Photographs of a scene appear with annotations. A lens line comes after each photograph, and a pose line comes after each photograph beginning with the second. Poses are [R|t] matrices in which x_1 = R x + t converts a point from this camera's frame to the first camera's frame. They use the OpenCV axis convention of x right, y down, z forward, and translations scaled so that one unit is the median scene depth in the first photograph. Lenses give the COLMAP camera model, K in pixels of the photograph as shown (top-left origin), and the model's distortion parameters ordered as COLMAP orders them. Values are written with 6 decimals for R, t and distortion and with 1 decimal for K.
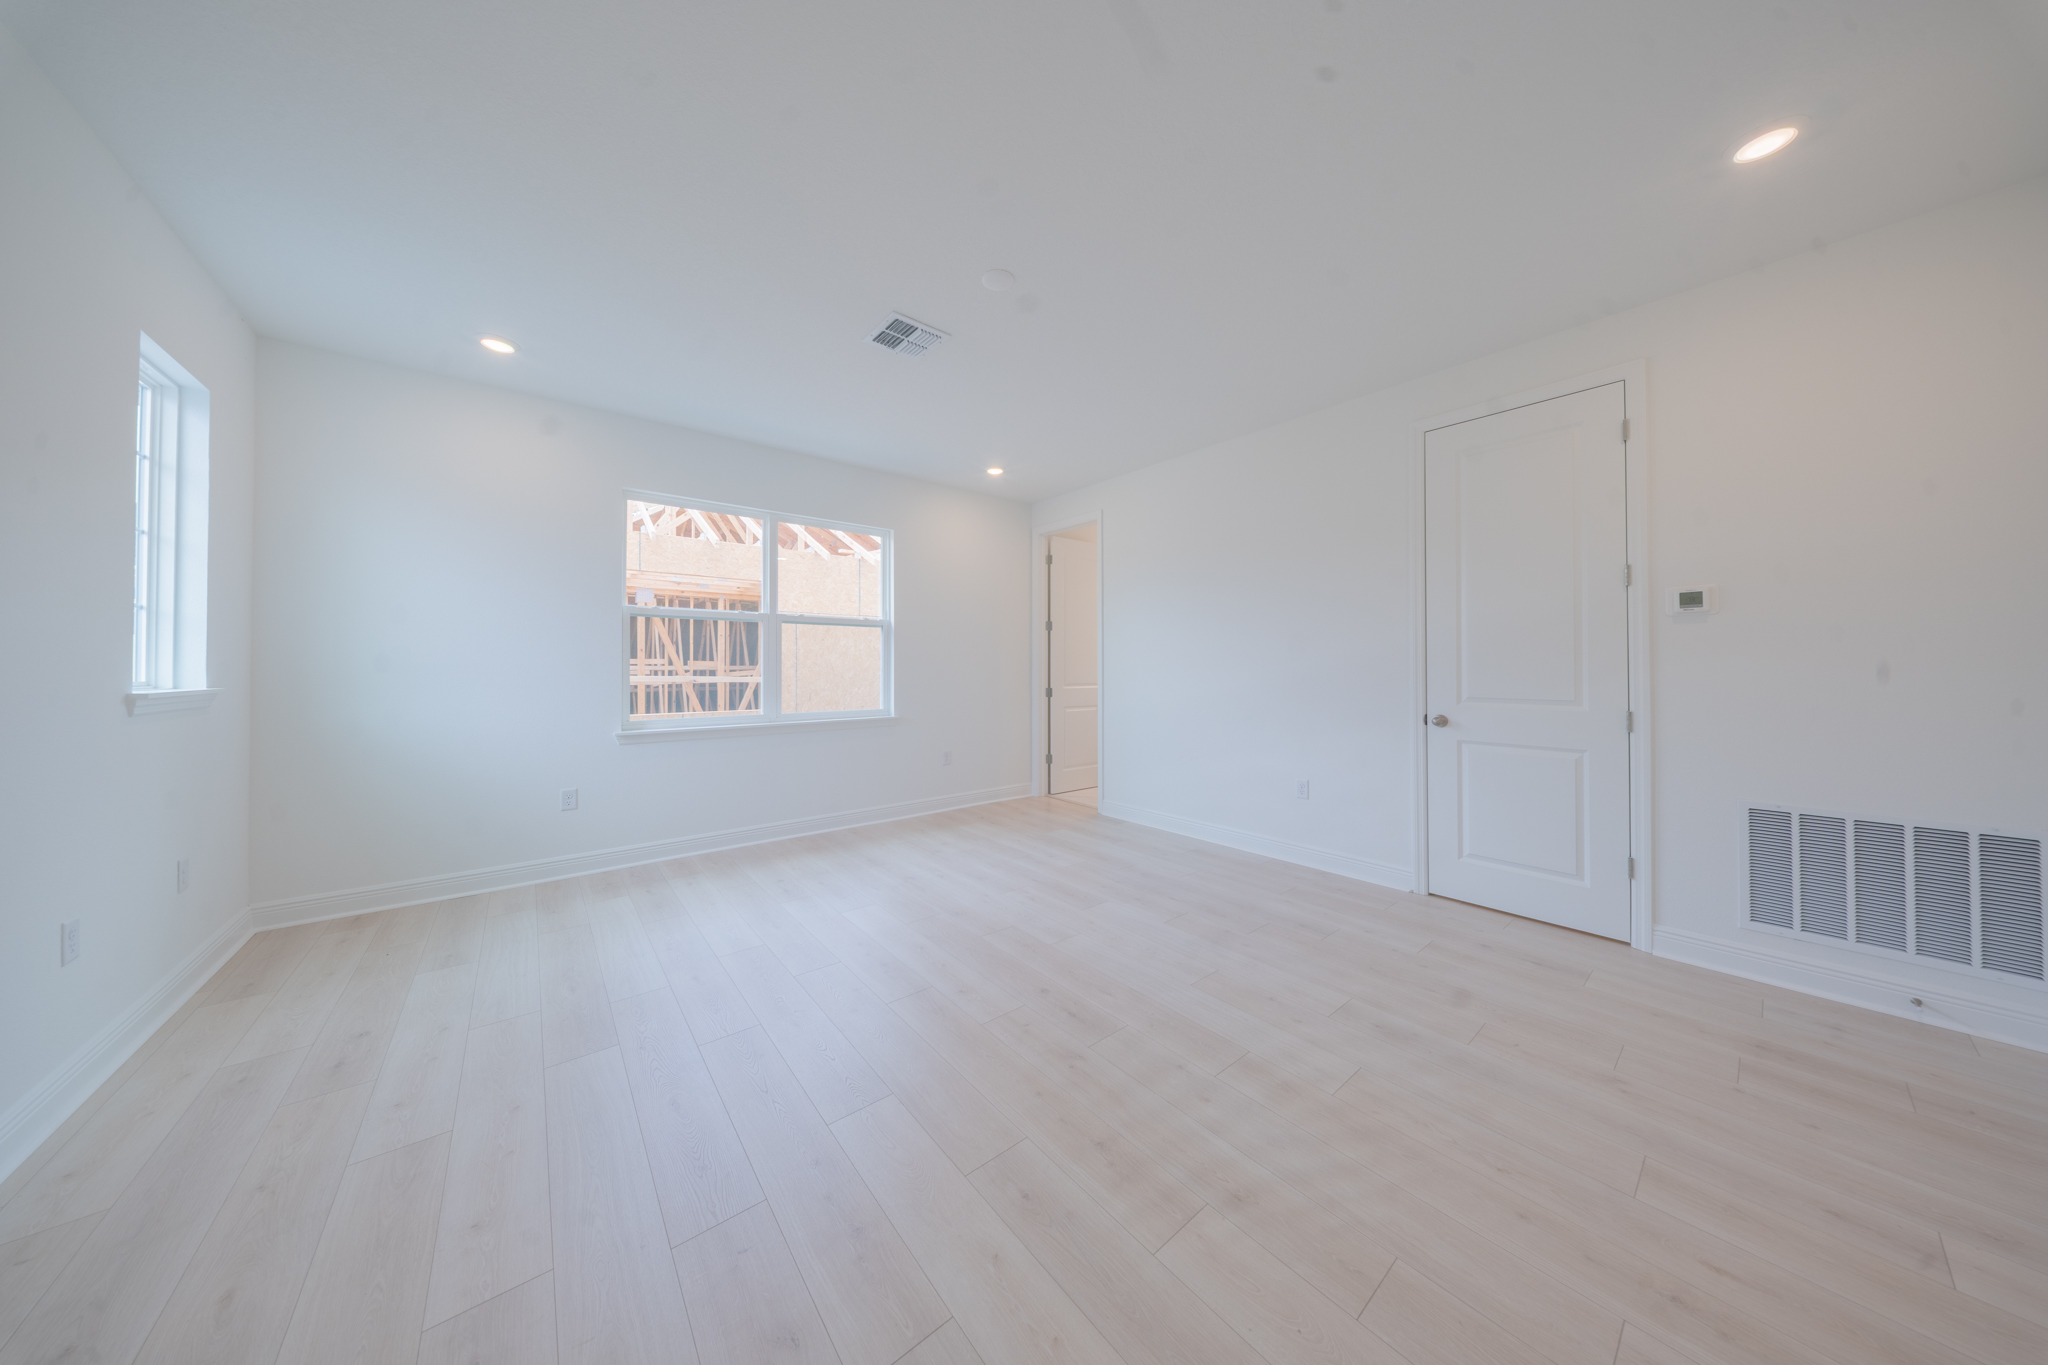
lens RADIAL K [[620.8, 0, 1009.8], [0, 620.8, 651.6], [0, 0, 1]] dist [-0.000905, -0.000074]
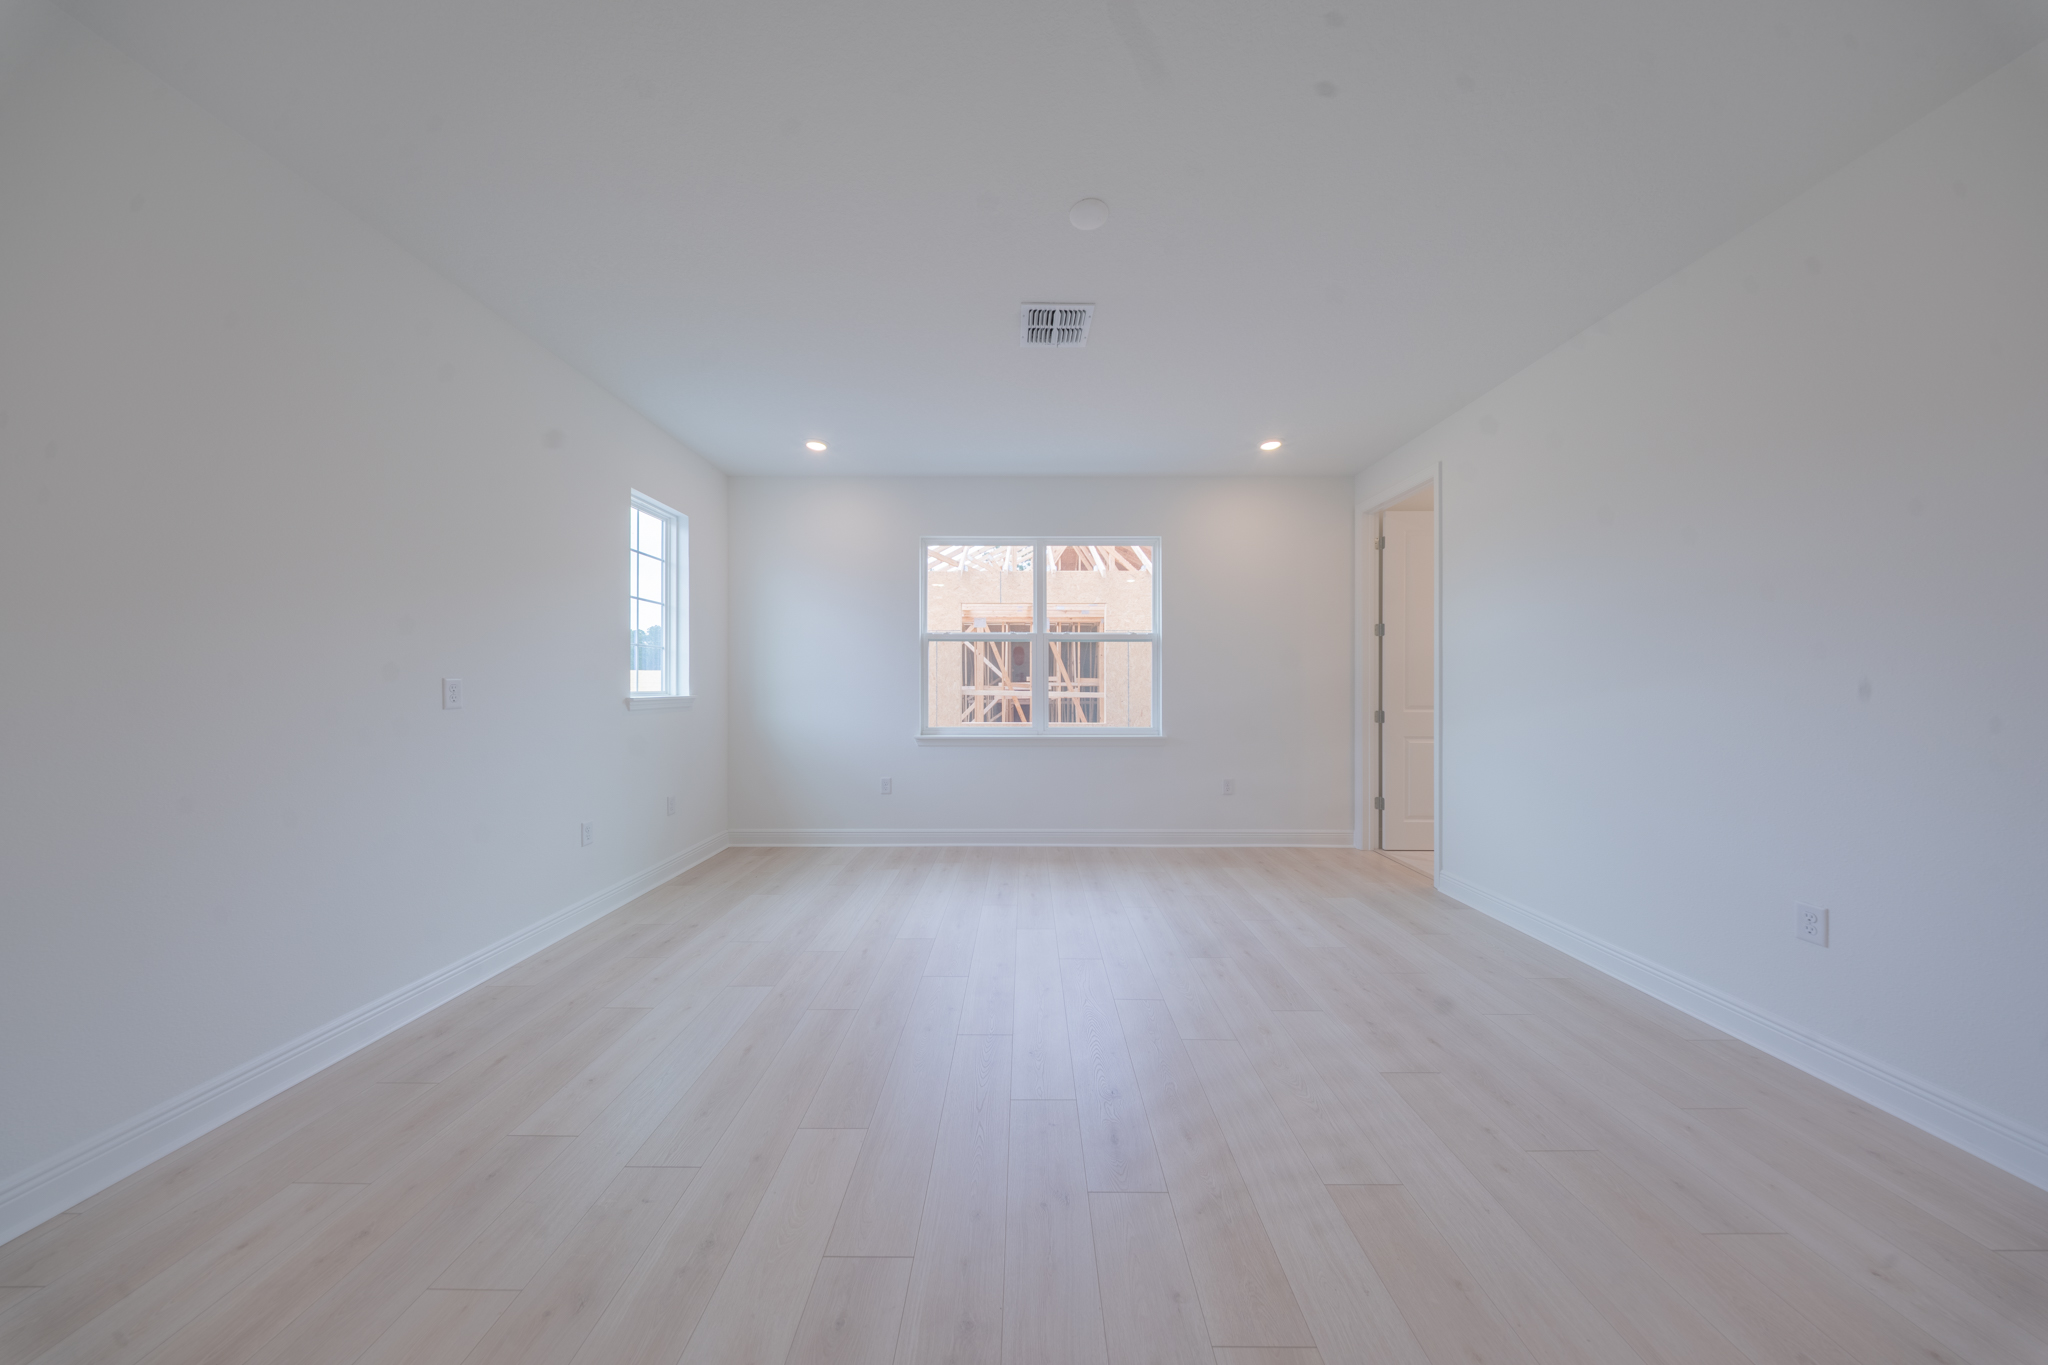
lens RADIAL K [[595.4, 0, 1027.1], [0, 595.4, 675.9], [0, 0, 1]] dist [-0.000105, 0.000006]
pose [[0.771318, -0.007348, -0.636407, 0.215249], [0.014473, 0.999877, 0.005996, 0.005179], [0.636285, -0.013836, 0.771330, 0.171337]]
